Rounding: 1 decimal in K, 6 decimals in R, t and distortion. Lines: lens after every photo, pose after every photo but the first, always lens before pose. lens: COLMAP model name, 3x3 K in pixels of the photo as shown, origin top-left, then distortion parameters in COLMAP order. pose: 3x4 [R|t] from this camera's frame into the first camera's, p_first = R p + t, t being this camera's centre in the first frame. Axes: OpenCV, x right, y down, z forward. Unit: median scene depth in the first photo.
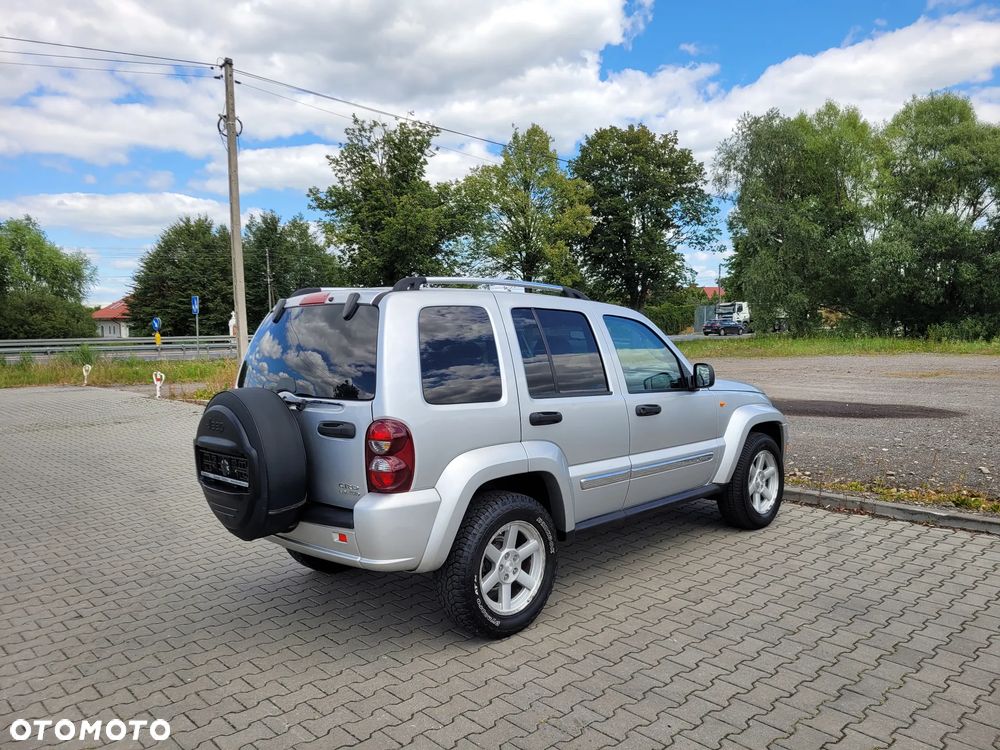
lens RADIAL K [[749.0, 0, 505.1], [0, 749.0, 378.0], [0, 0, 1]] dist [0.058613, -0.035408]
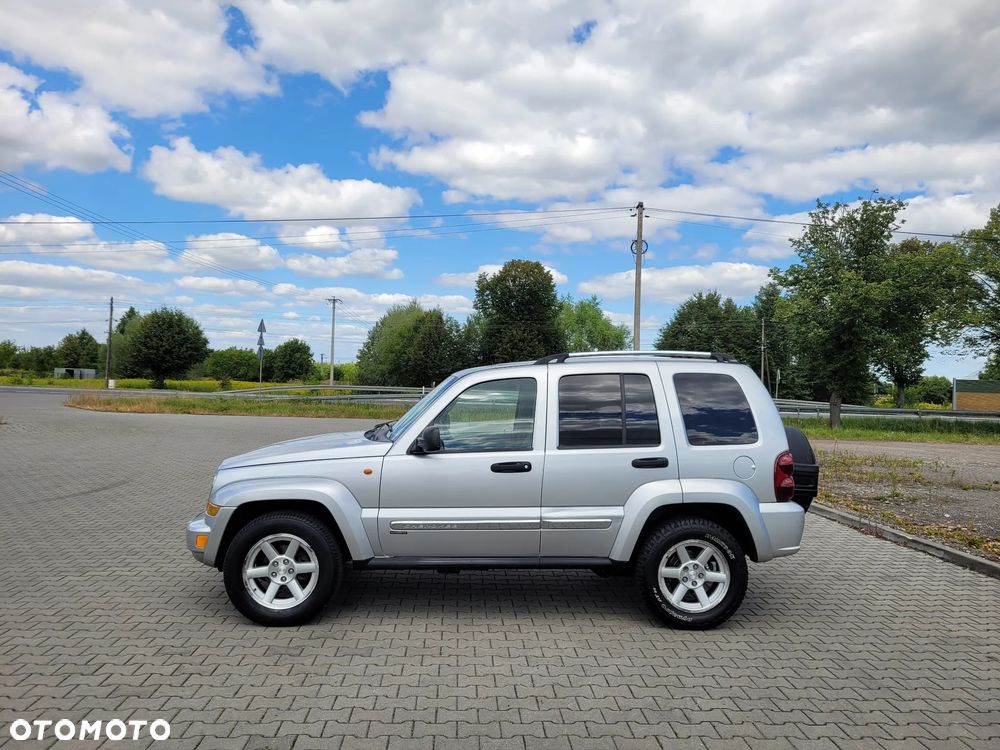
lens RADIAL K [[751.5, 0, 500.0], [0, 751.5, 362.1], [0, 0, 1]] dist [0.054079, -0.027862]
pose [[0.766437, 0.020949, -0.641978, 0.156326], [-0.088568, 0.993368, -0.073323, 0.005111], [0.636184, 0.113056, 0.763209, -0.101388]]
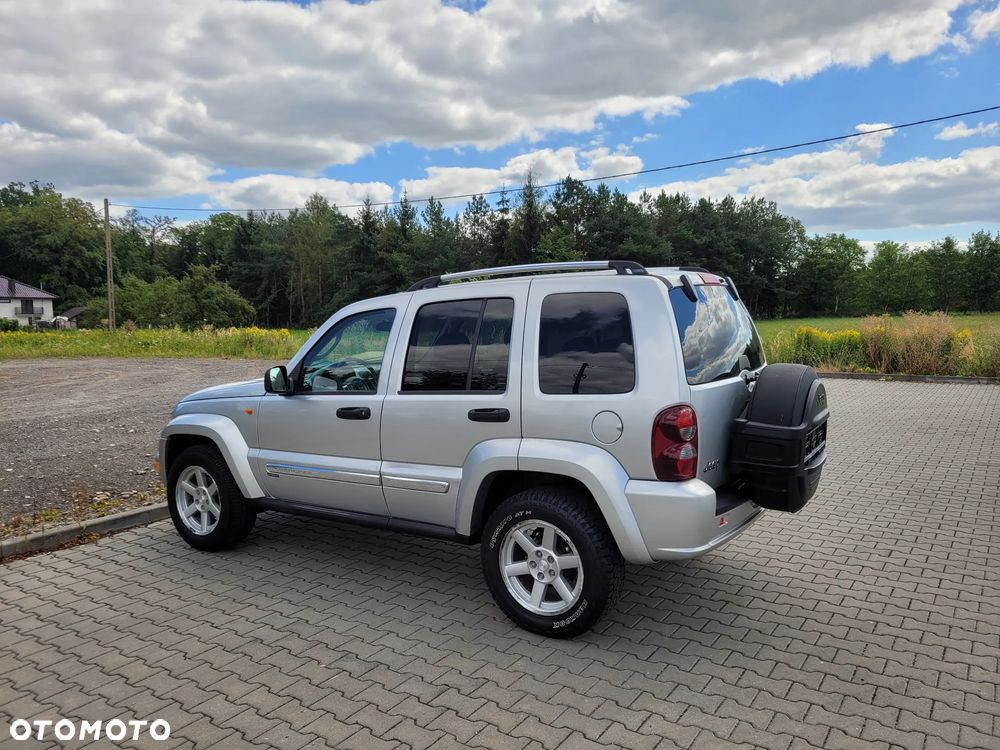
lens RADIAL K [[751.5, 0, 497.7], [0, 751.5, 381.9], [0, 0, 1]] dist [0.054079, -0.027862]
pose [[-0.217982, -0.068007, 0.973580, -0.146166], [0.092467, 0.991642, 0.089972, -0.010525], [-0.971563, 0.109637, -0.209871, 0.186317]]
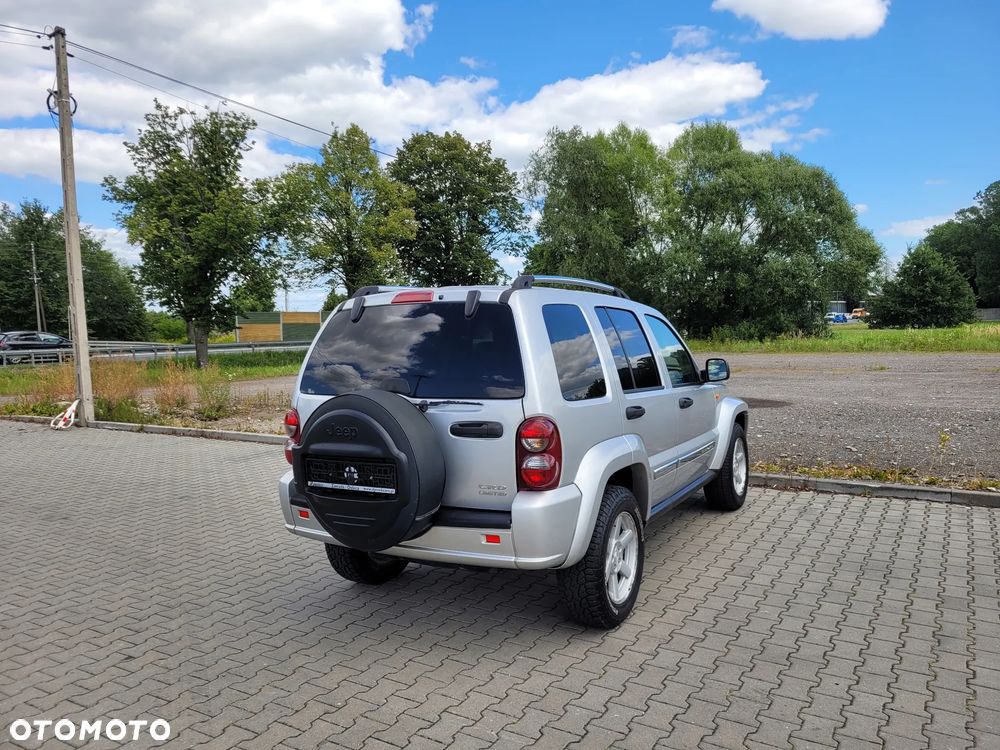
lens RADIAL K [[749.0, 0, 499.2], [0, 749.0, 377.2], [0, 0, 1]] dist [0.058613, -0.035408]
pose [[0.964311, -0.022403, 0.263824, -0.050154], [0.024077, 0.999705, -0.003110, 0.000440], [-0.263676, 0.009351, 0.964566, 0.005332]]
